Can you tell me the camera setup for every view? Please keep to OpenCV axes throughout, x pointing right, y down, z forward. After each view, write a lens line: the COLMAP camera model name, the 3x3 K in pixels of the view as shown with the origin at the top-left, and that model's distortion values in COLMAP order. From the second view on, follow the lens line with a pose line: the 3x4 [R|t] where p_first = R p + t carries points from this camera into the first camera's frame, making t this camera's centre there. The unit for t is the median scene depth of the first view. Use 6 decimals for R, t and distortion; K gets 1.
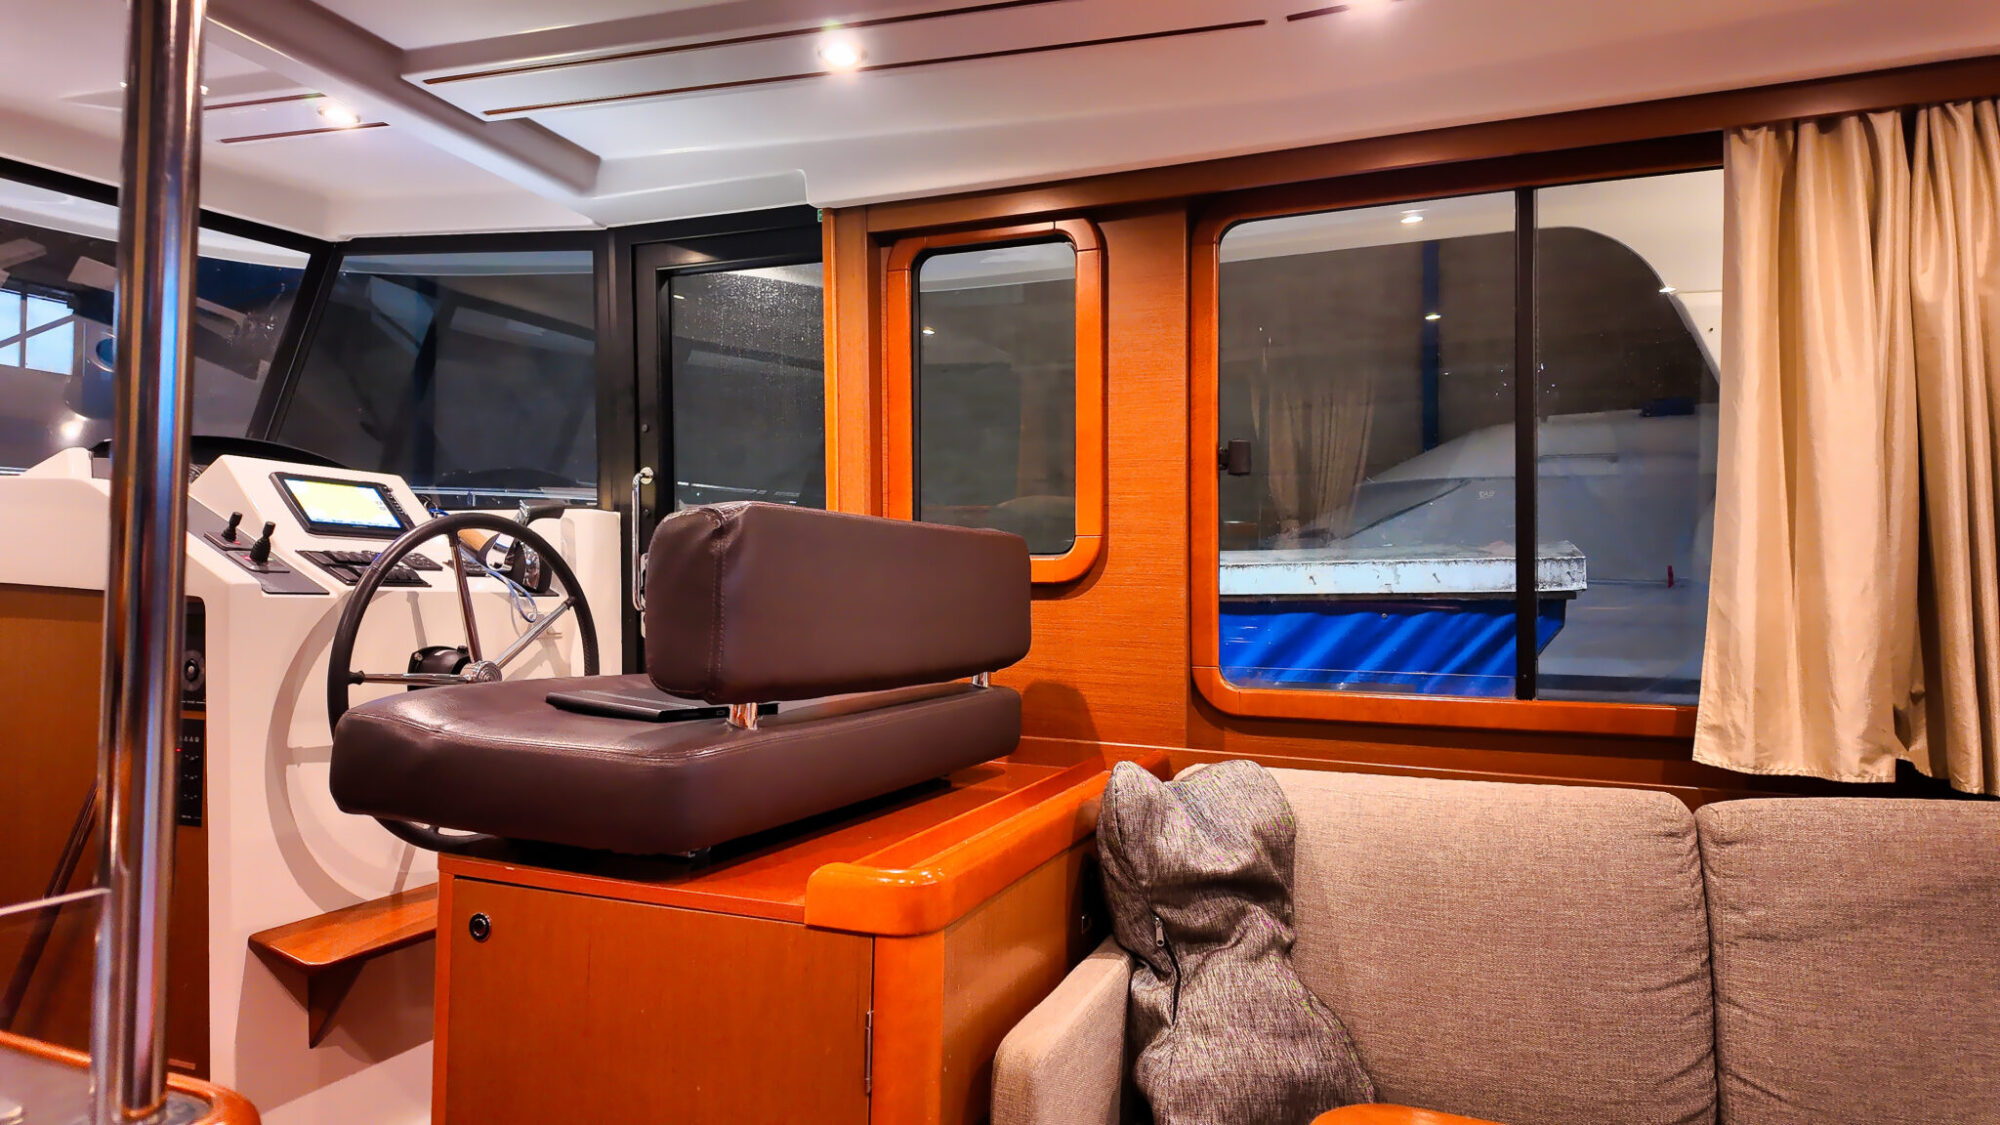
lens RADIAL K [[1151.1, 0, 997.0], [0, 1151.1, 561.9], [0, 0, 1]] dist [0.040715, -0.035228]
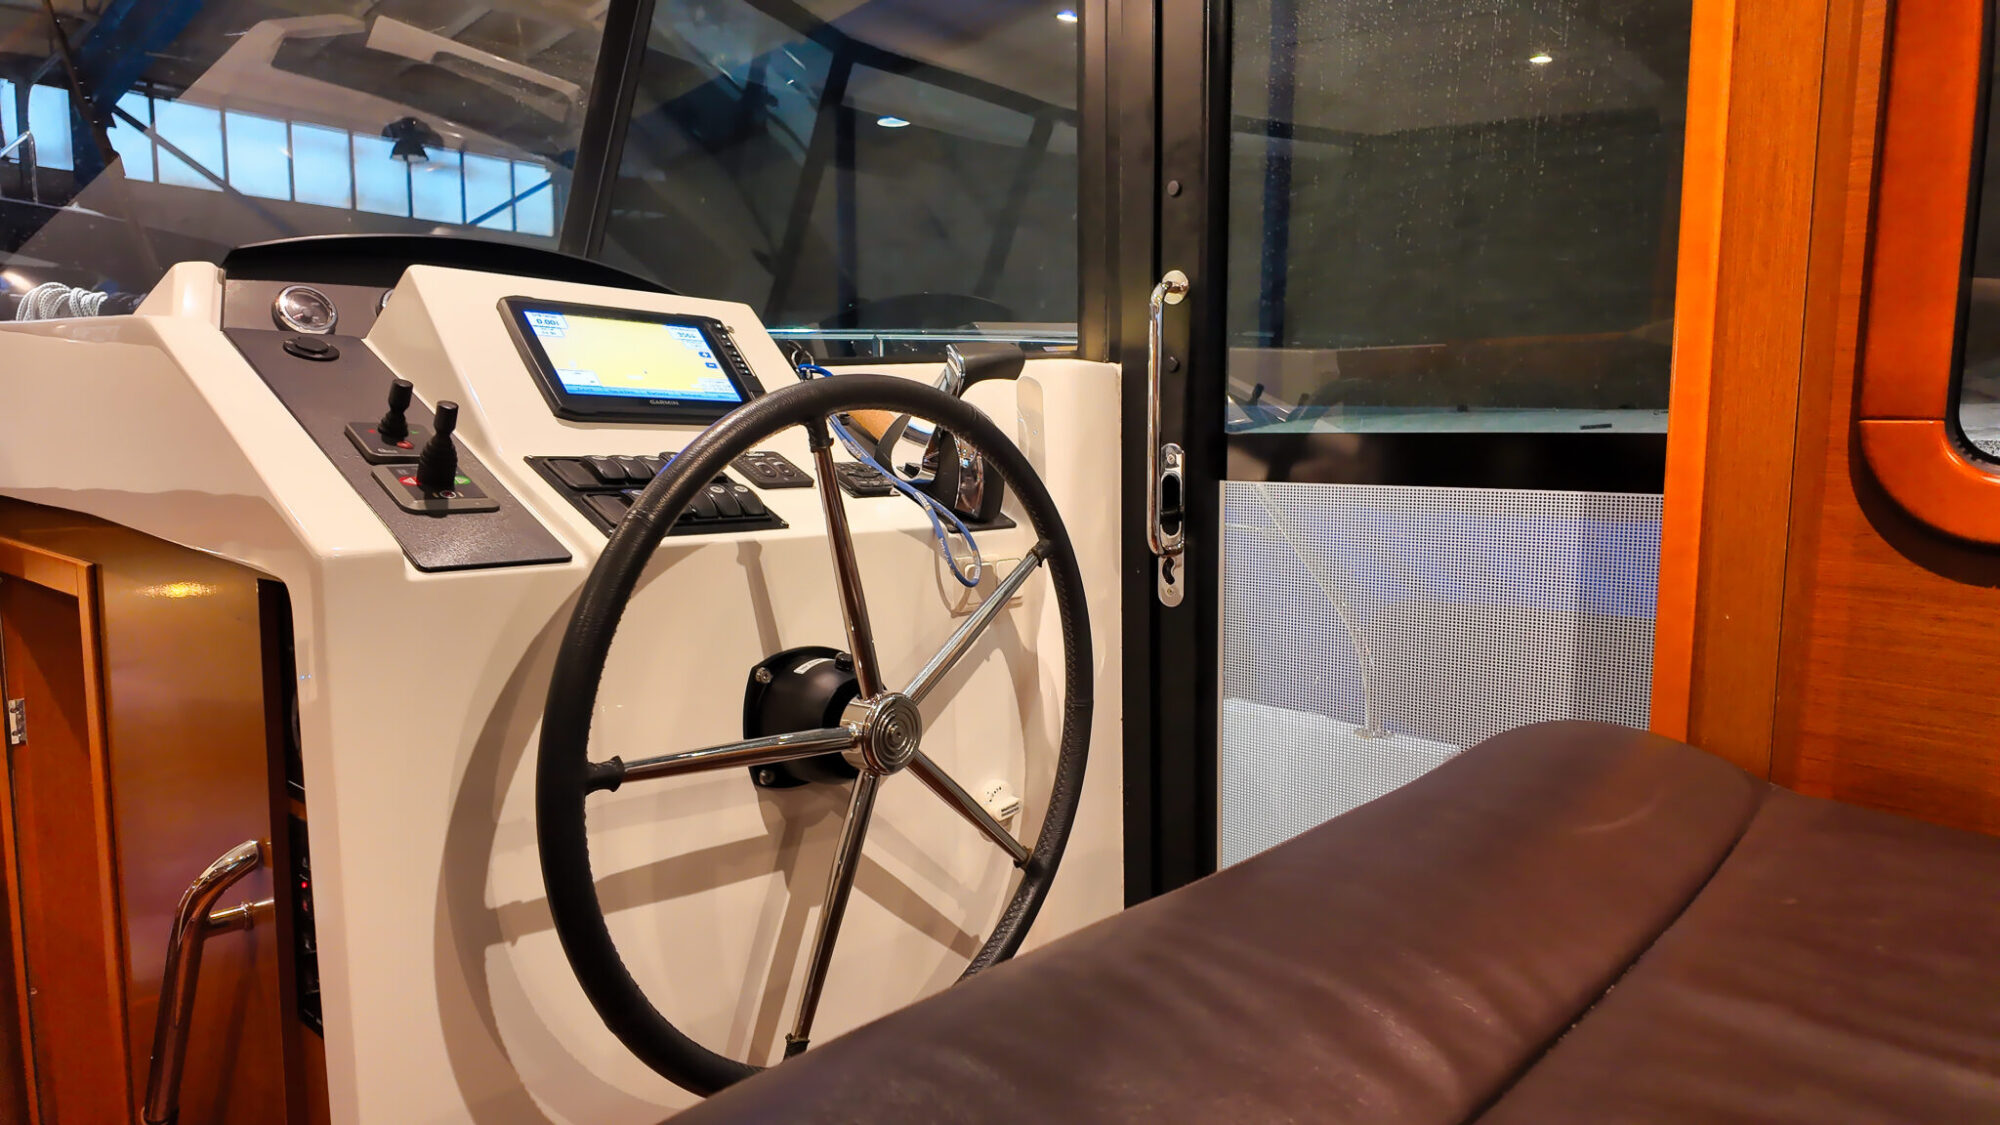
lens RADIAL K [[1151.1, 0, 1021.2], [0, 1151.1, 577.8], [0, 0, 1]] dist [0.040715, -0.035228]
pose [[0.949295, 0.041683, -0.311610, -0.269958], [0.004996, 0.989046, 0.147521, -0.032335], [0.314346, -0.141598, 0.938689, 0.641037]]
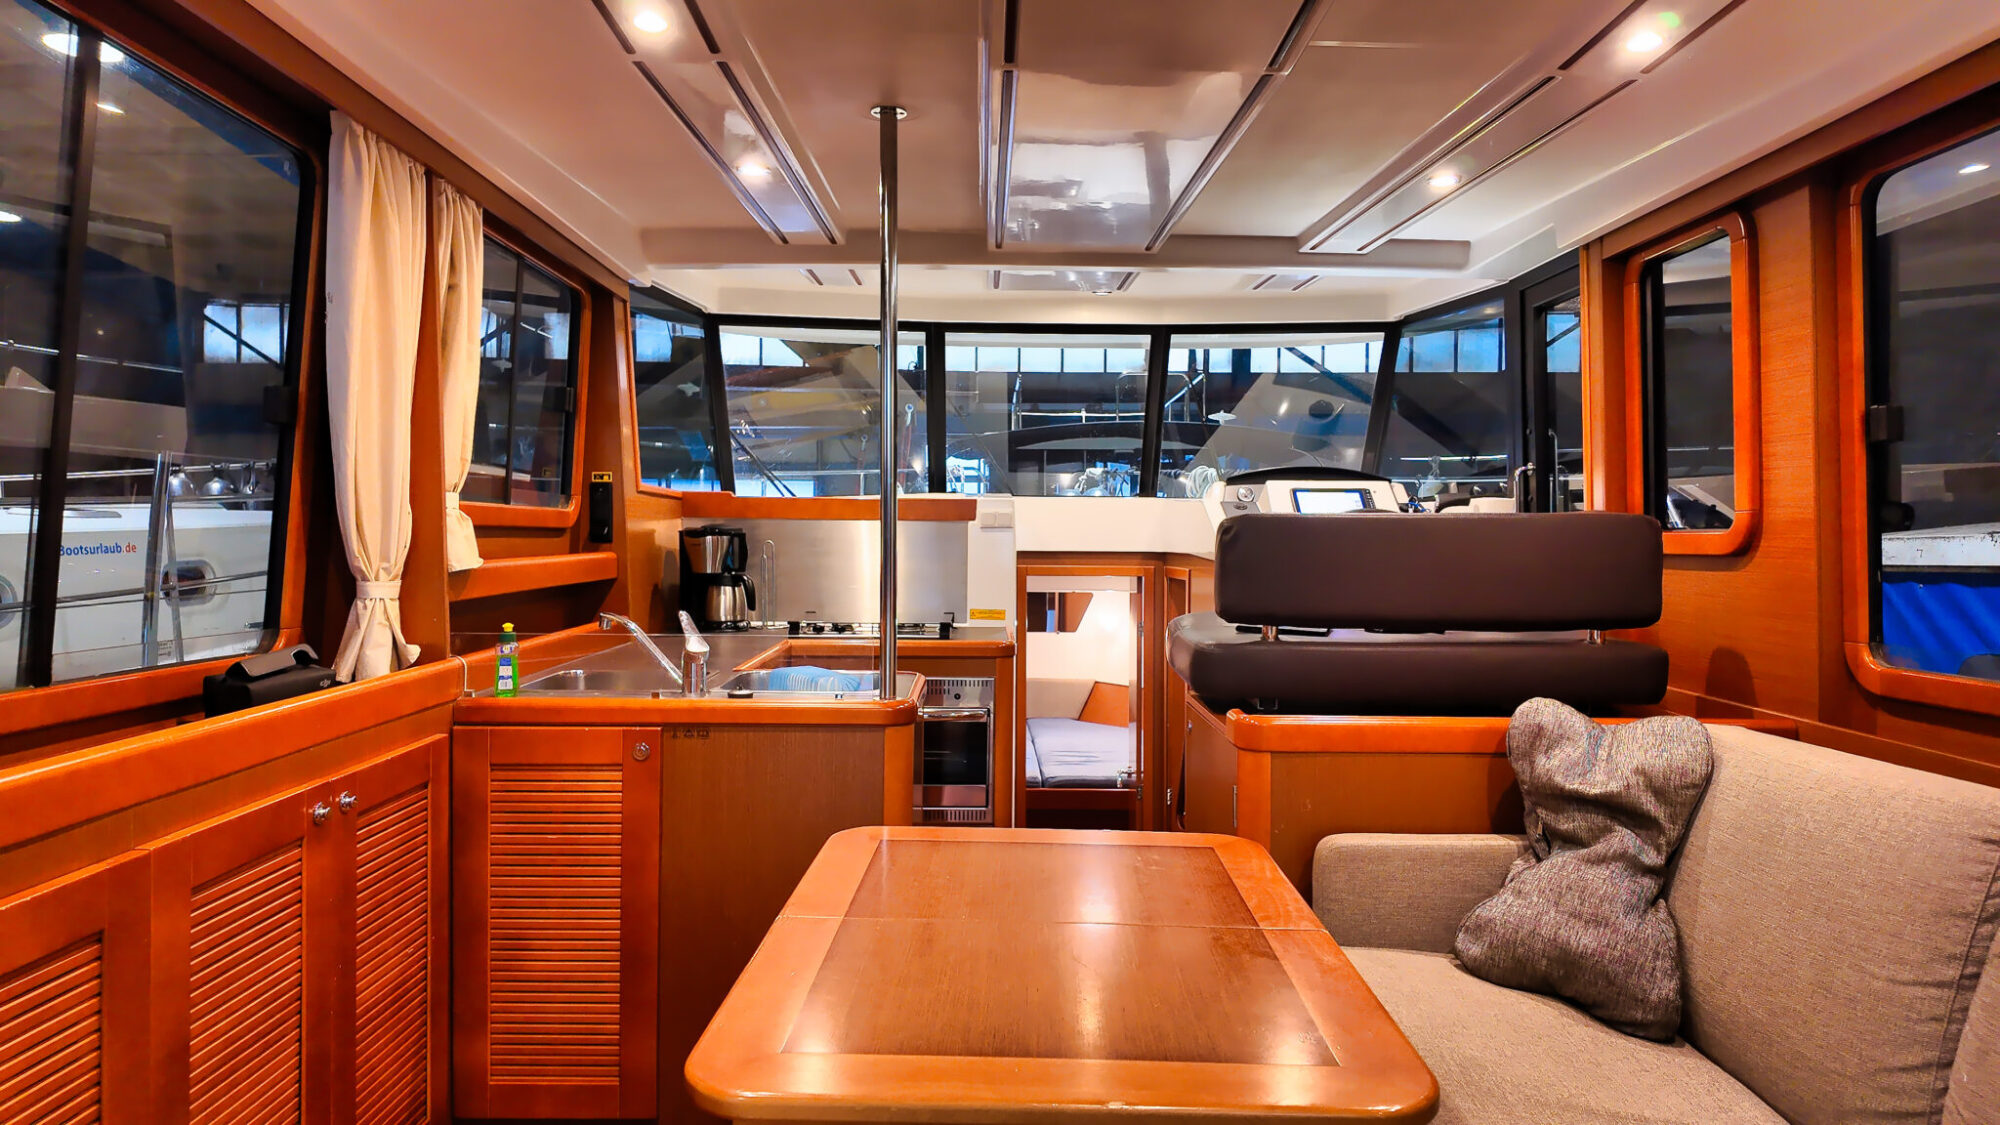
lens RADIAL K [[1151.1, 0, 1004.3], [0, 1151.1, 578.2], [0, 0, 1]] dist [0.040715, -0.035228]
pose [[0.375812, 0.022231, -0.926429, 0.875687], [0.021045, 0.999250, 0.032516, -0.011062], [0.926457, -0.031717, 0.375062, -0.029052]]
